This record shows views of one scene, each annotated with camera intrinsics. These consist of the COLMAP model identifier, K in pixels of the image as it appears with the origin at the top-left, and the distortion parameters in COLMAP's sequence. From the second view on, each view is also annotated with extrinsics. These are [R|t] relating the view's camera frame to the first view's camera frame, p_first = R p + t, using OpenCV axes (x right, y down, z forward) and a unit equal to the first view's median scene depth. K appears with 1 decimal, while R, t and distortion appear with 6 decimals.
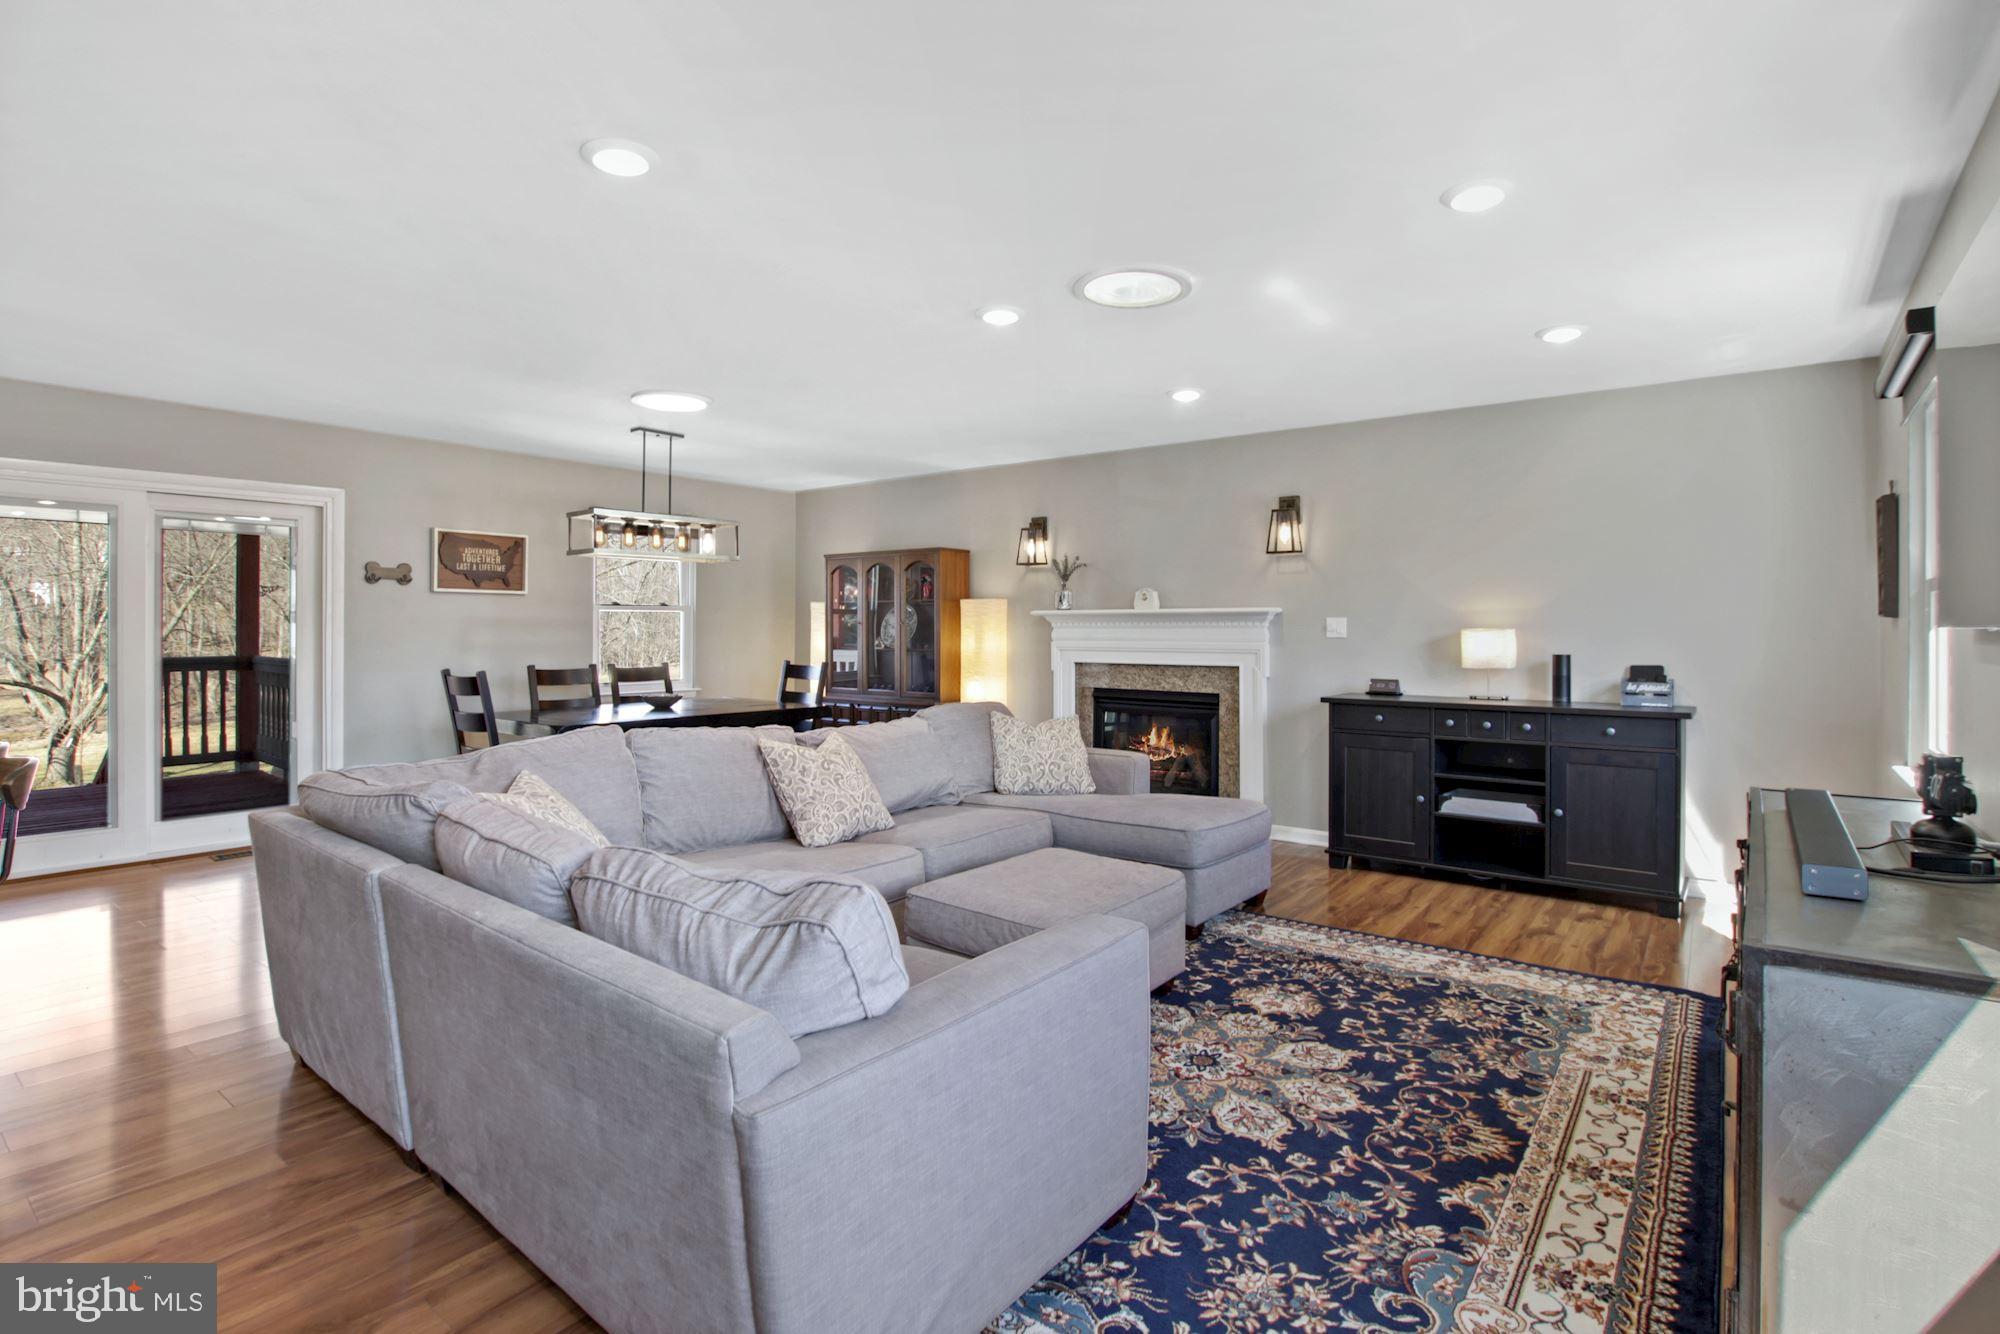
lens RADIAL K [[954.8, 0, 985.3], [0, 954.8, 634.1], [0, 0, 1]] dist [-0.007941, -0.002901]
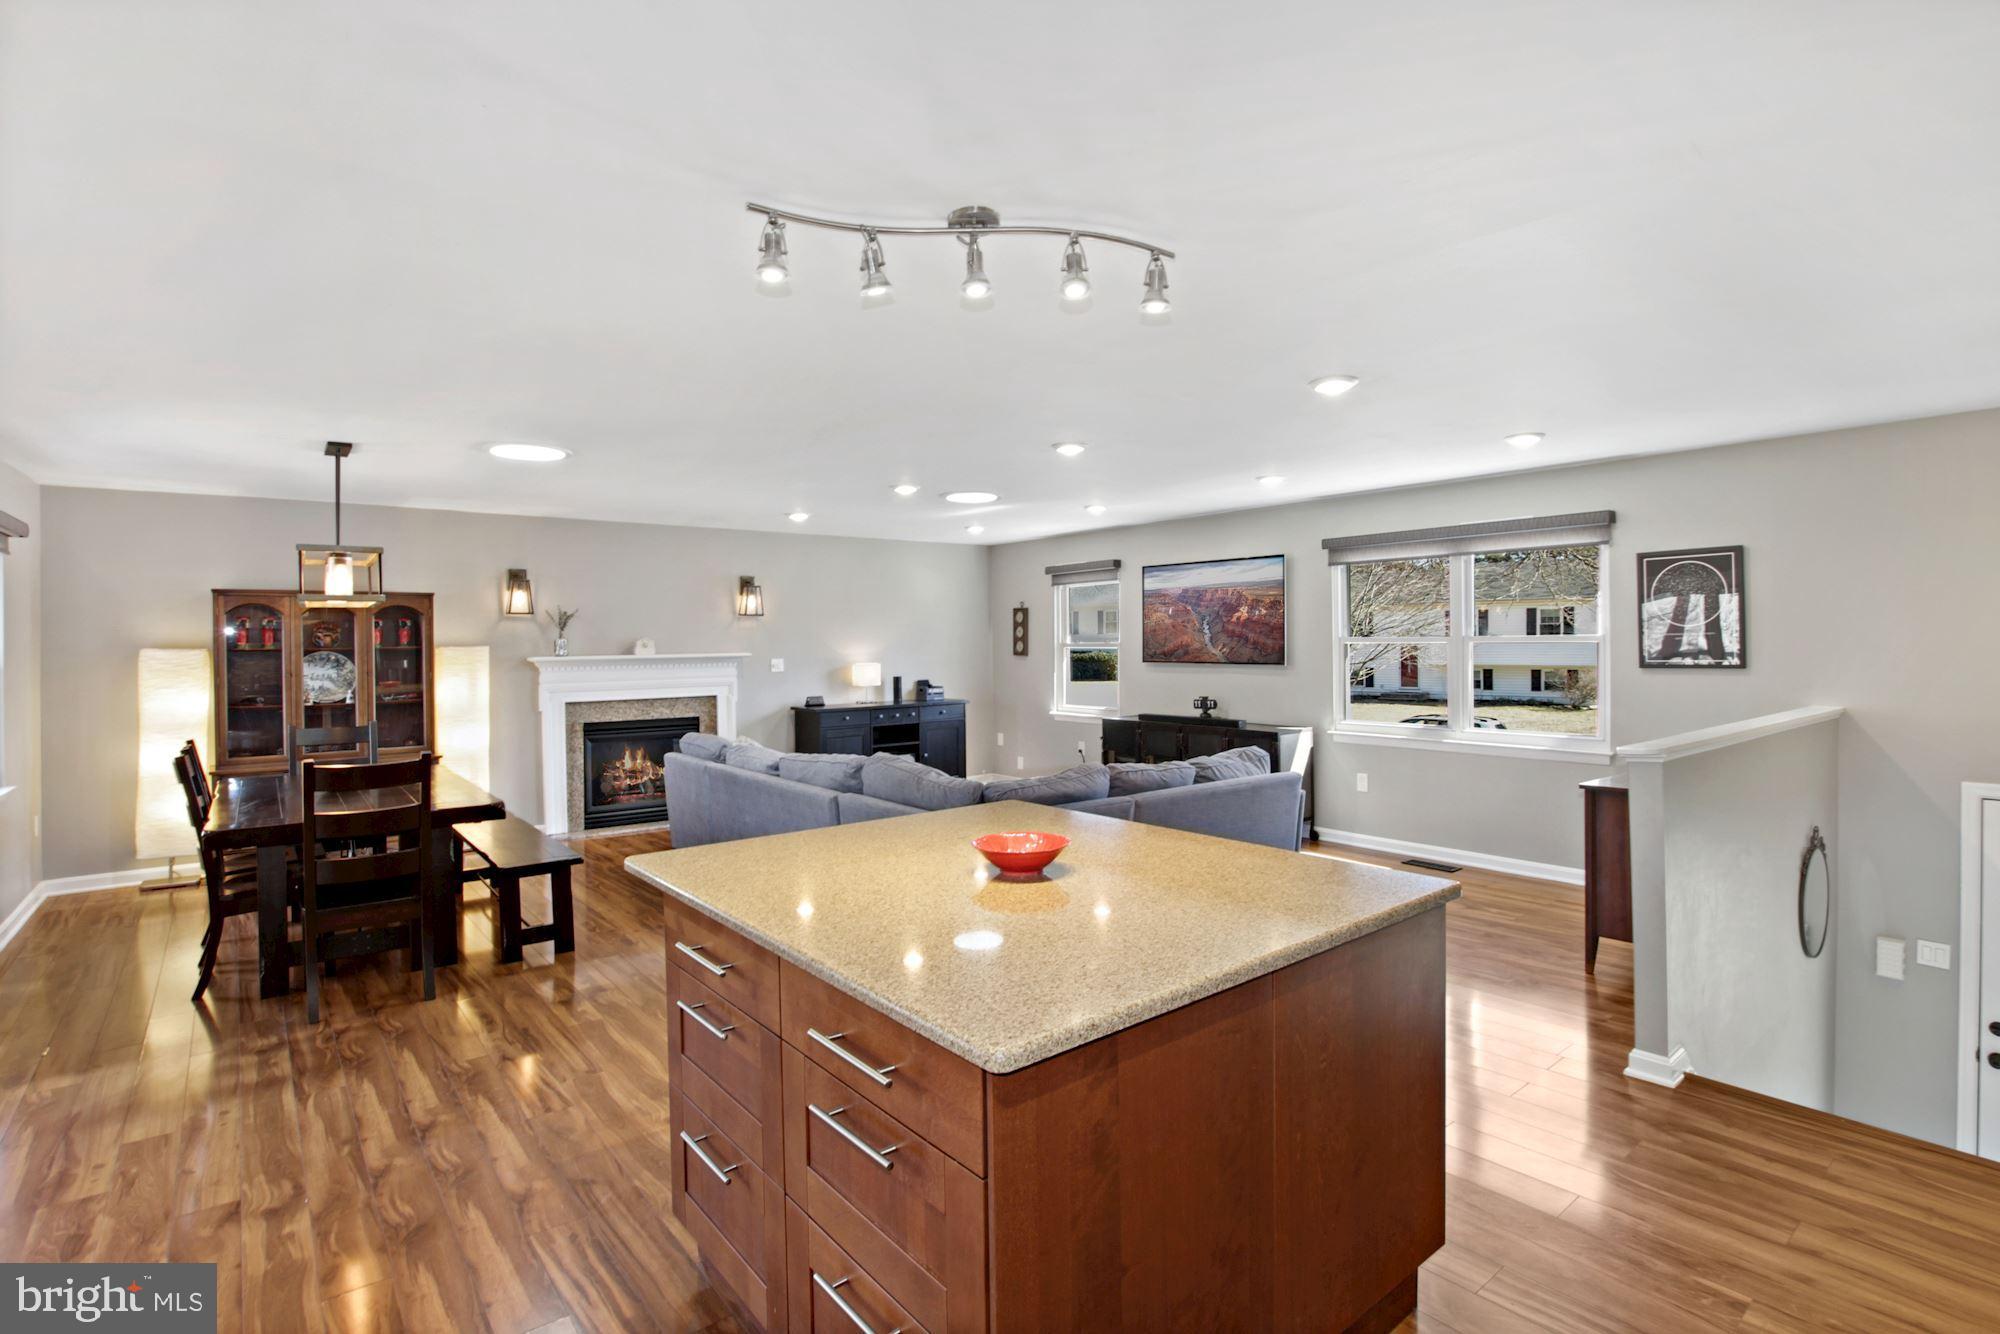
lens RADIAL K [[954.8, 0, 979.8], [0, 954.8, 639.5], [0, 0, 1]] dist [-0.007941, -0.002901]
pose [[0.257248, -0.003555, 0.966339, -1.617024], [0.017677, 0.999843, -0.001027, -0.064719], [-0.966184, 0.017346, 0.257271, 0.456196]]
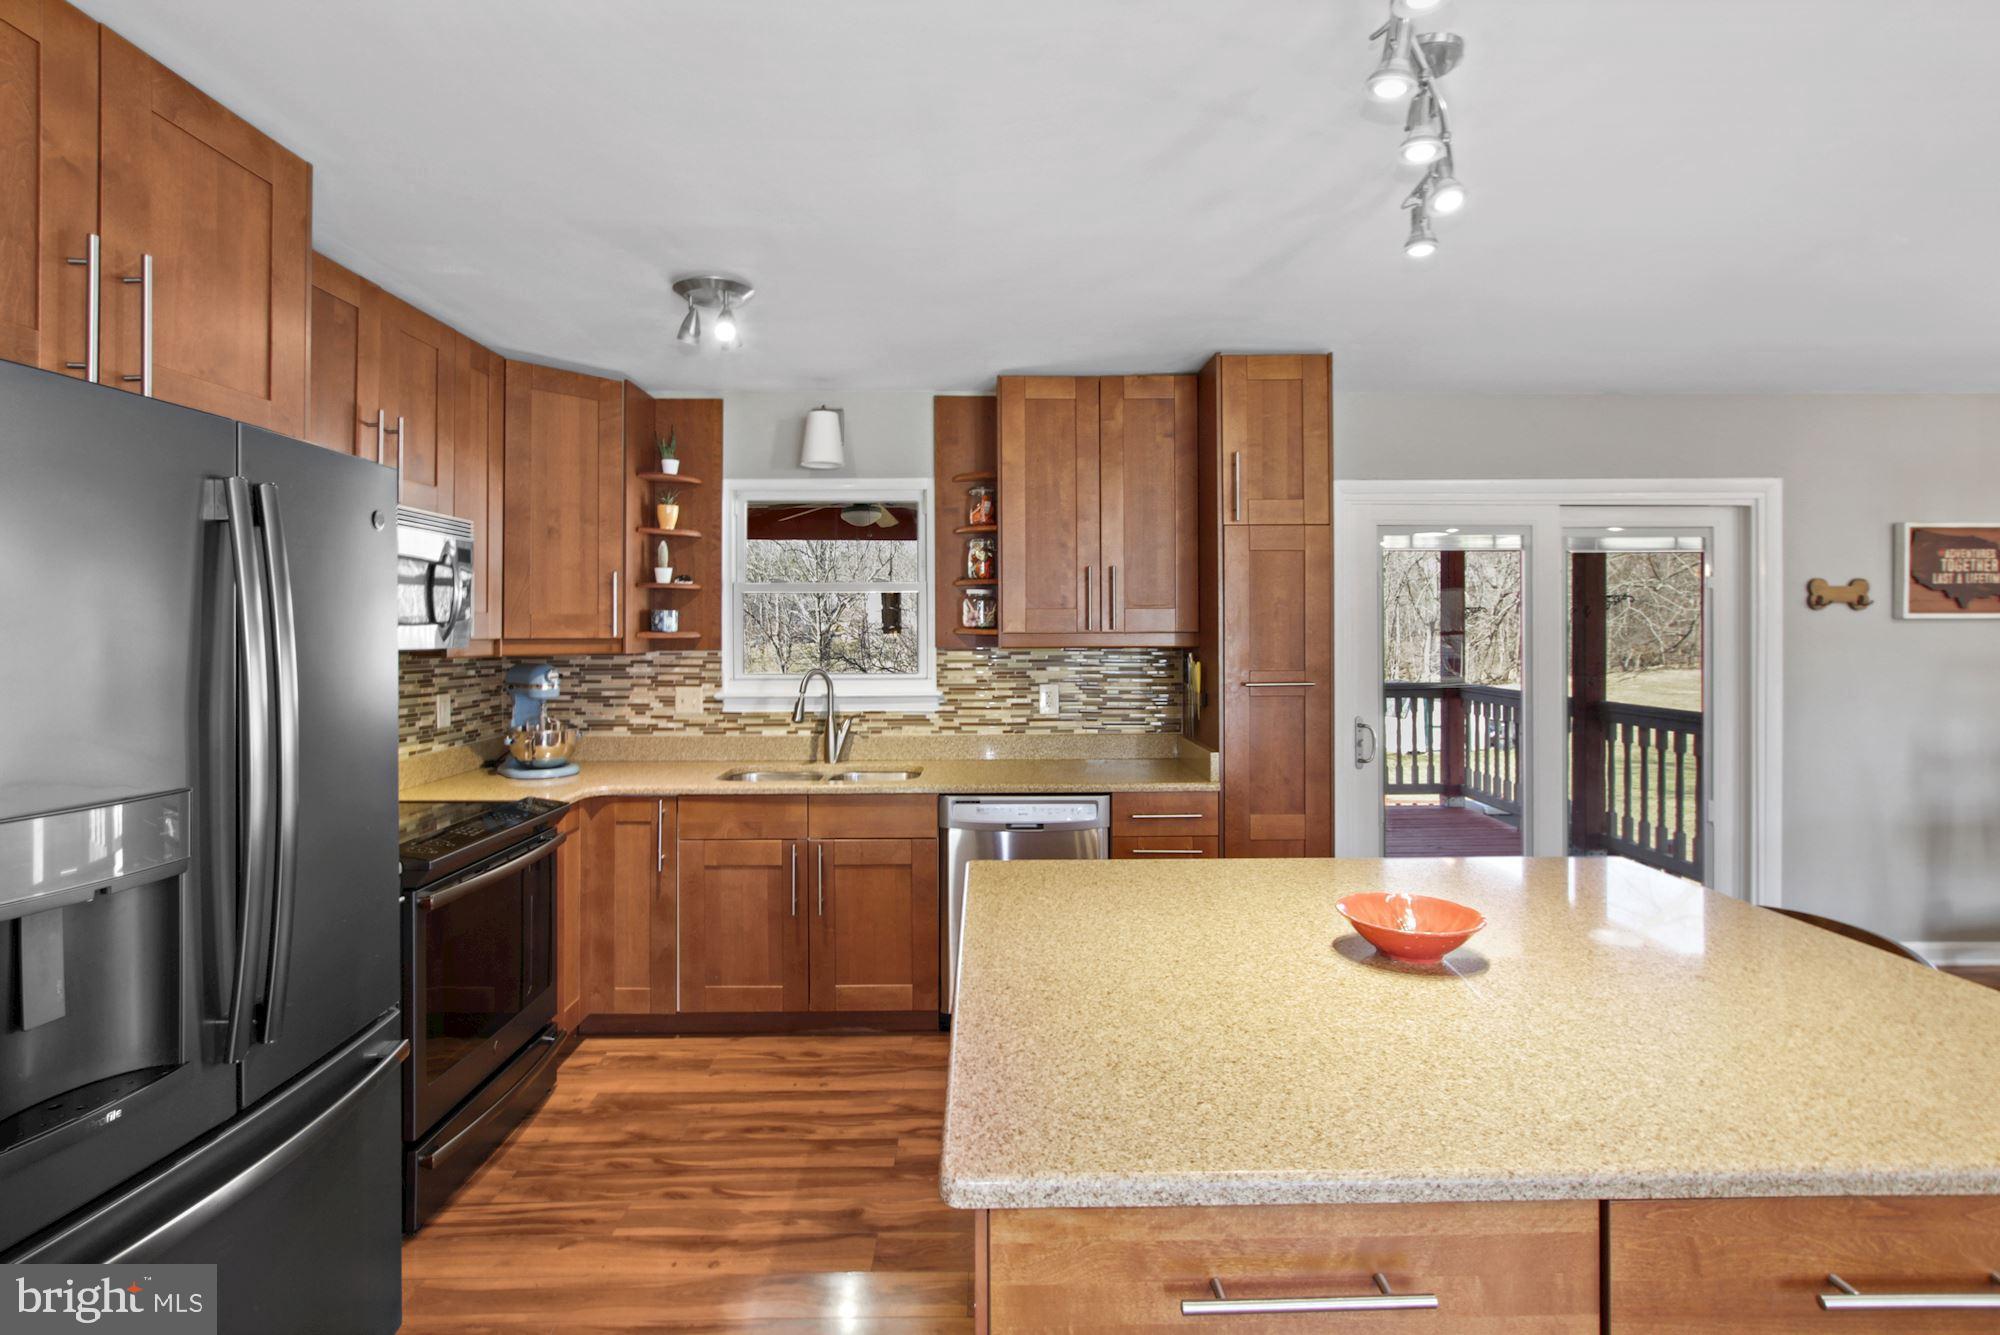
lens RADIAL K [[954.8, 0, 997.8], [0, 954.8, 627.6], [0, 0, 1]] dist [-0.007941, -0.002901]
pose [[0.620984, -0.007874, -0.783783, -0.783007], [0.002980, 0.999966, -0.007685, -0.060879], [0.783817, 0.002436, 0.620987, 0.170628]]
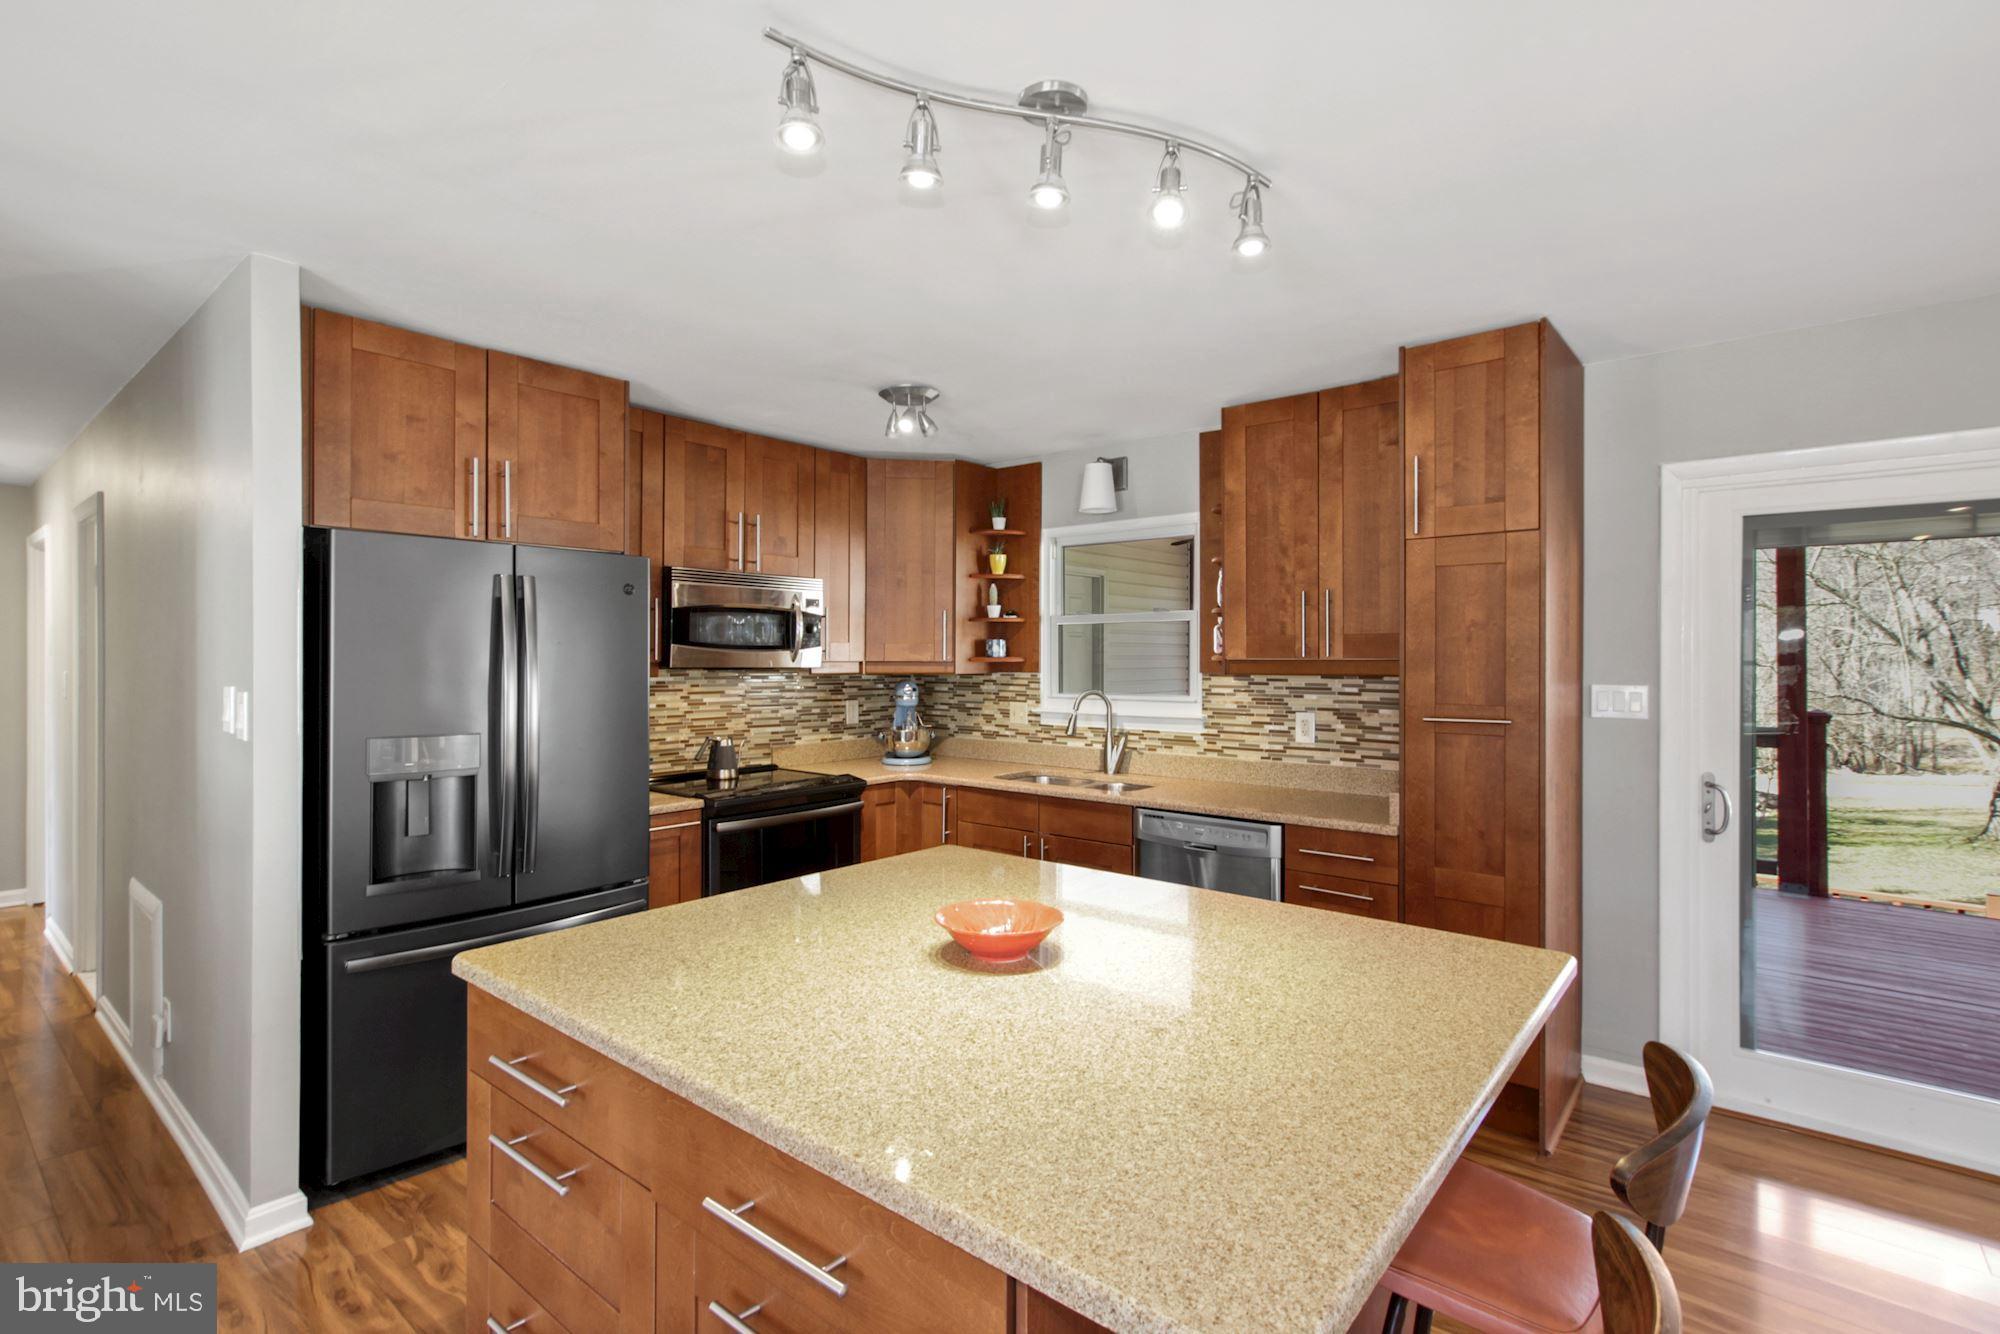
lens RADIAL K [[954.8, 0, 1016.3], [0, 954.8, 653.0], [0, 0, 1]] dist [-0.007941, -0.002901]
pose [[-0.031811, -0.006699, -0.999471, -0.526125], [-0.003837, 0.999971, -0.006580, -0.062069], [0.999487, 0.003626, -0.031835, 0.621356]]
